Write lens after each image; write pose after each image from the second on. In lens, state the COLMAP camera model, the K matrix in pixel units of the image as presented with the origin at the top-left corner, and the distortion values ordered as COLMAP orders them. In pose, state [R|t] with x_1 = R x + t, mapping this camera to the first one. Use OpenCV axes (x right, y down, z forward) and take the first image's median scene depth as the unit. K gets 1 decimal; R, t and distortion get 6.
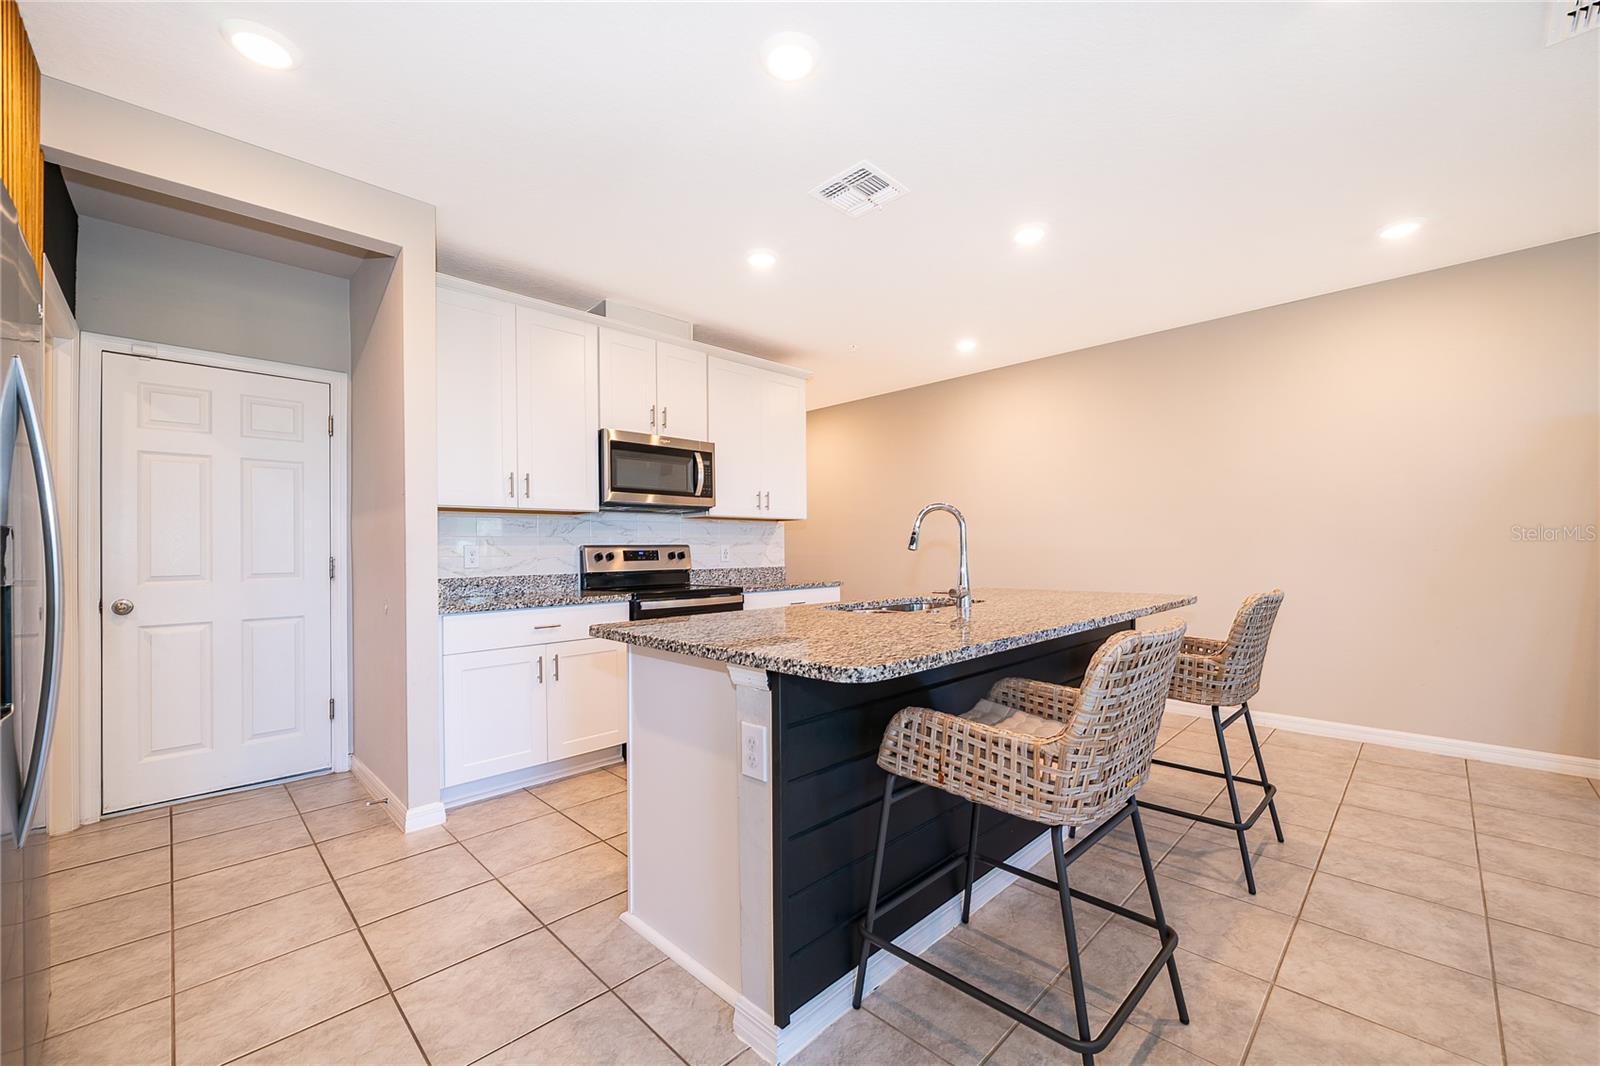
lens RADIAL K [[637.6, 0, 798.7], [0, 637.6, 543.1], [0, 0, 1]] dist [-0.002050, -0.000102]
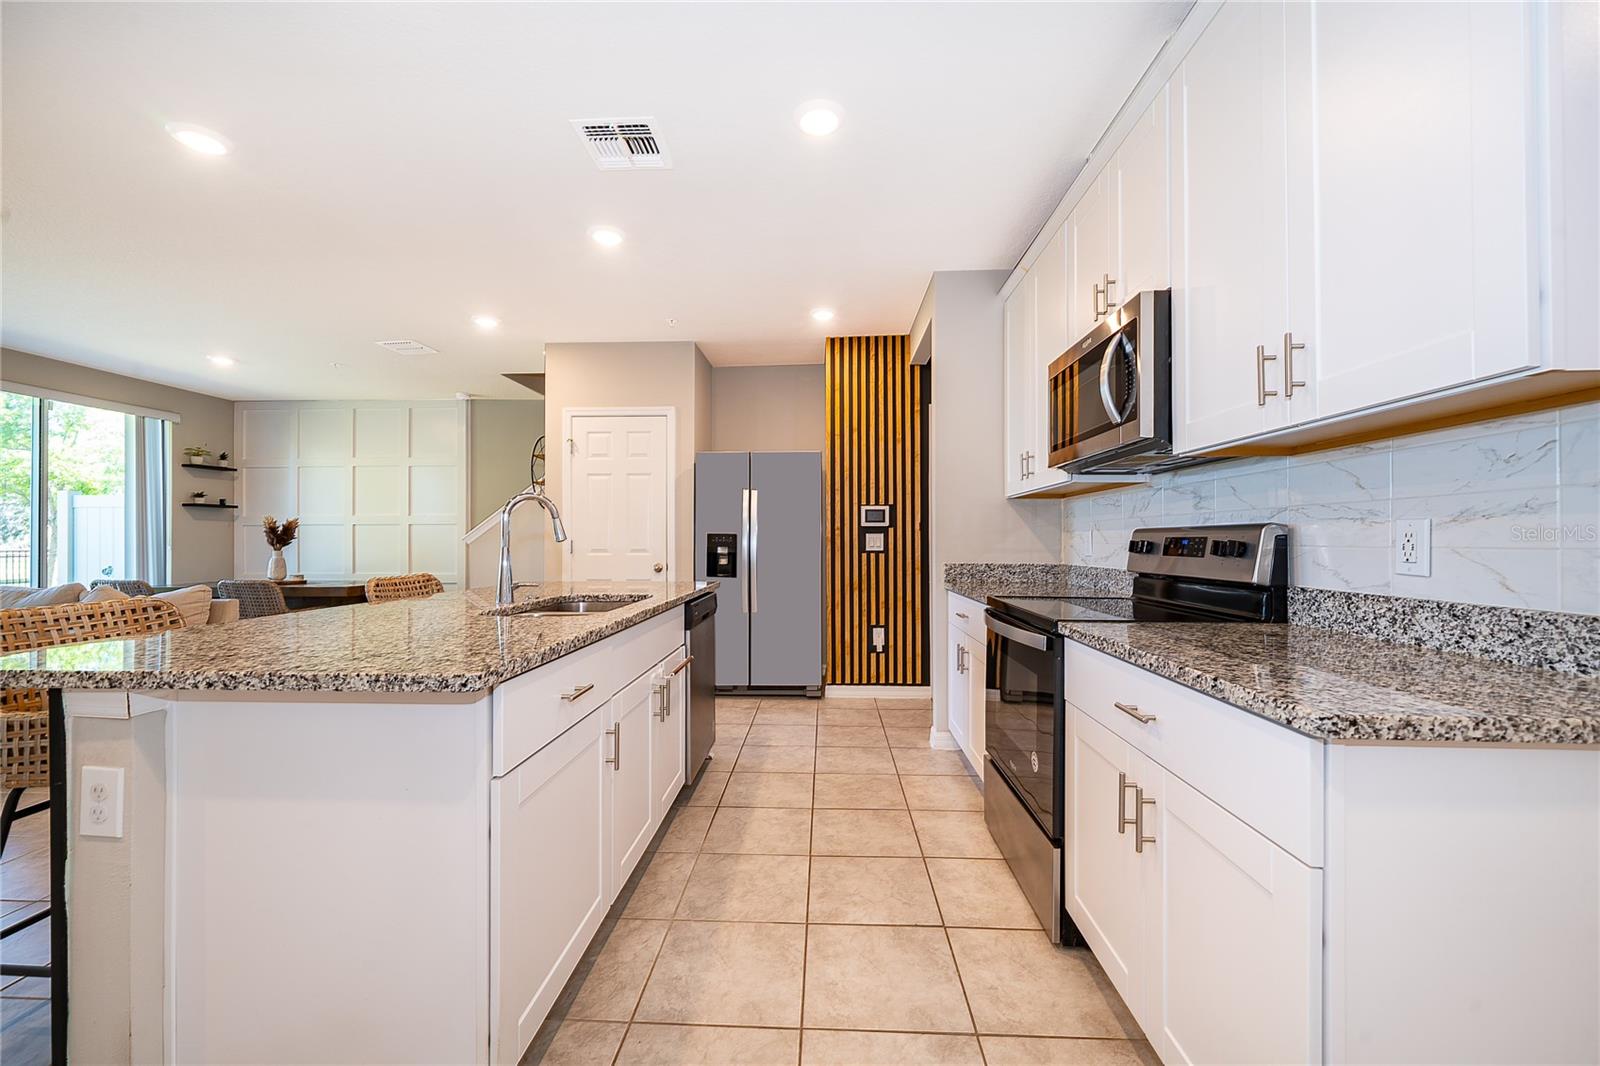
lens RADIAL K [[635.2, 0, 796.8], [0, 635.2, 535.8], [0, 0, 1]] dist [-0.001502, 0.000189]
pose [[-0.738137, 0.006617, -0.674618, 0.477154], [0.016761, 0.999823, -0.008533, 0.013487], [0.674443, -0.017606, -0.738117, 1.645429]]
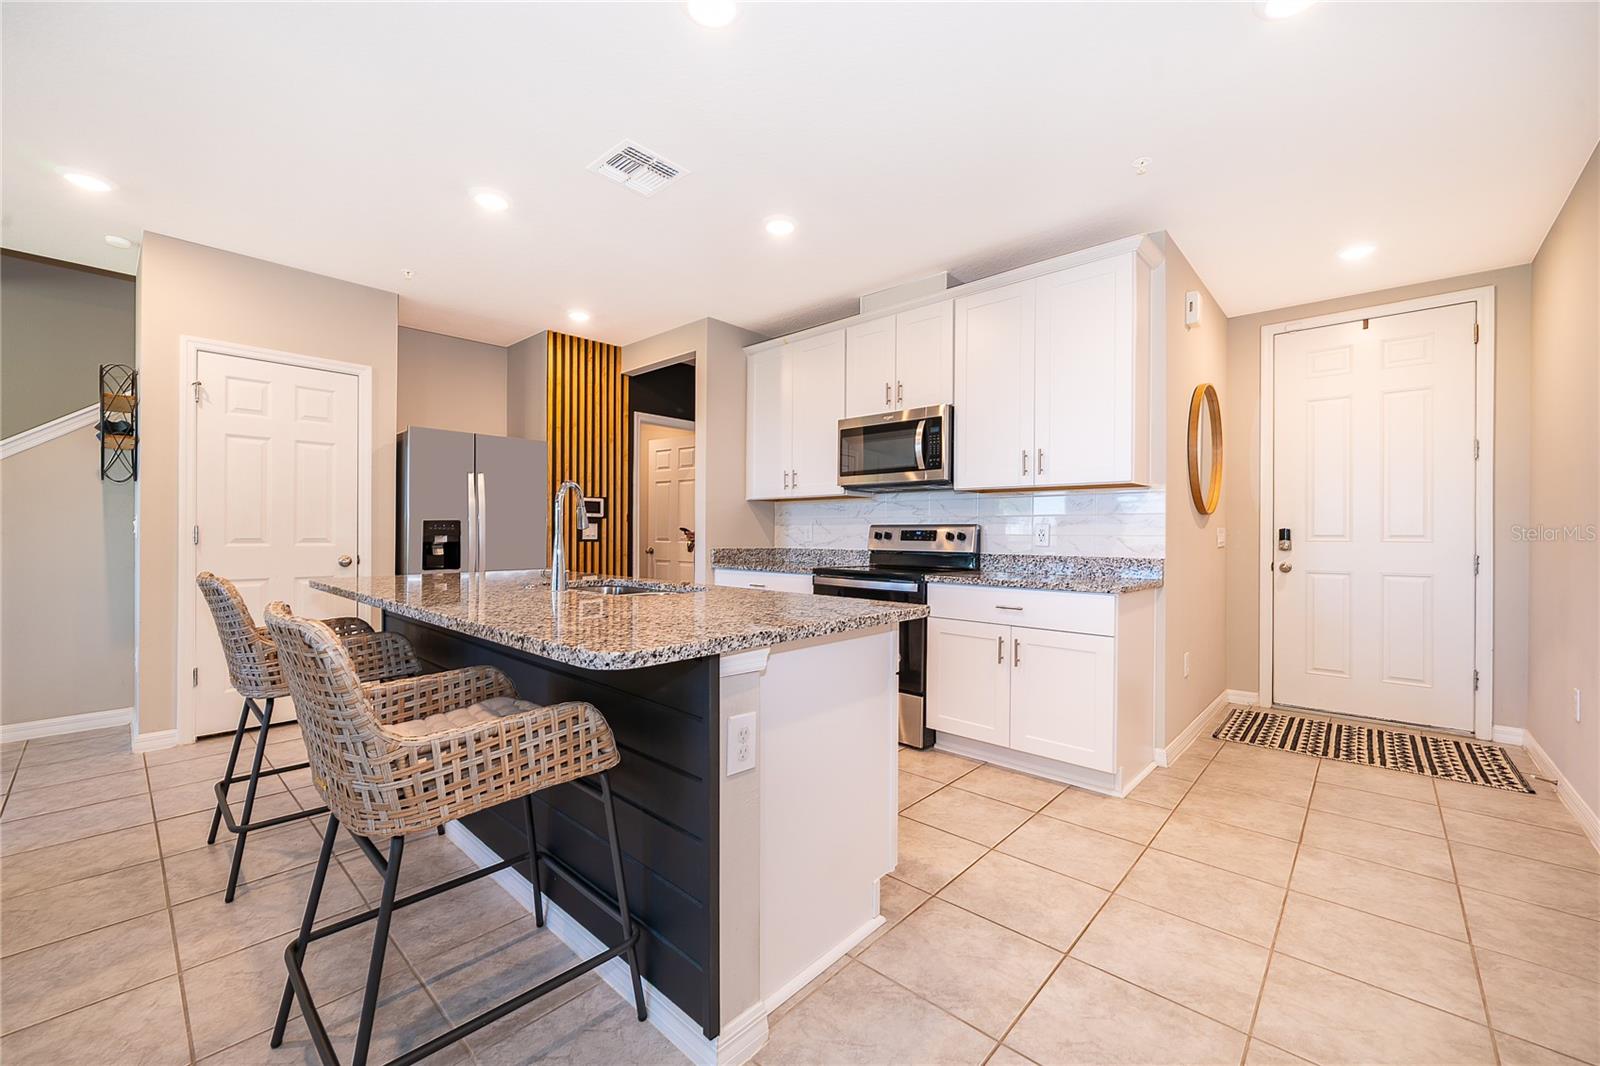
lens RADIAL K [[635.2, 0, 796.8], [0, 635.2, 535.8], [0, 0, 1]] dist [-0.001502, 0.000189]
pose [[0.045246, 0.015268, -0.998859, 1.001932], [0.003844, 0.999873, 0.015458, 0.006078], [0.998968, -0.004539, 0.045182, 1.083634]]
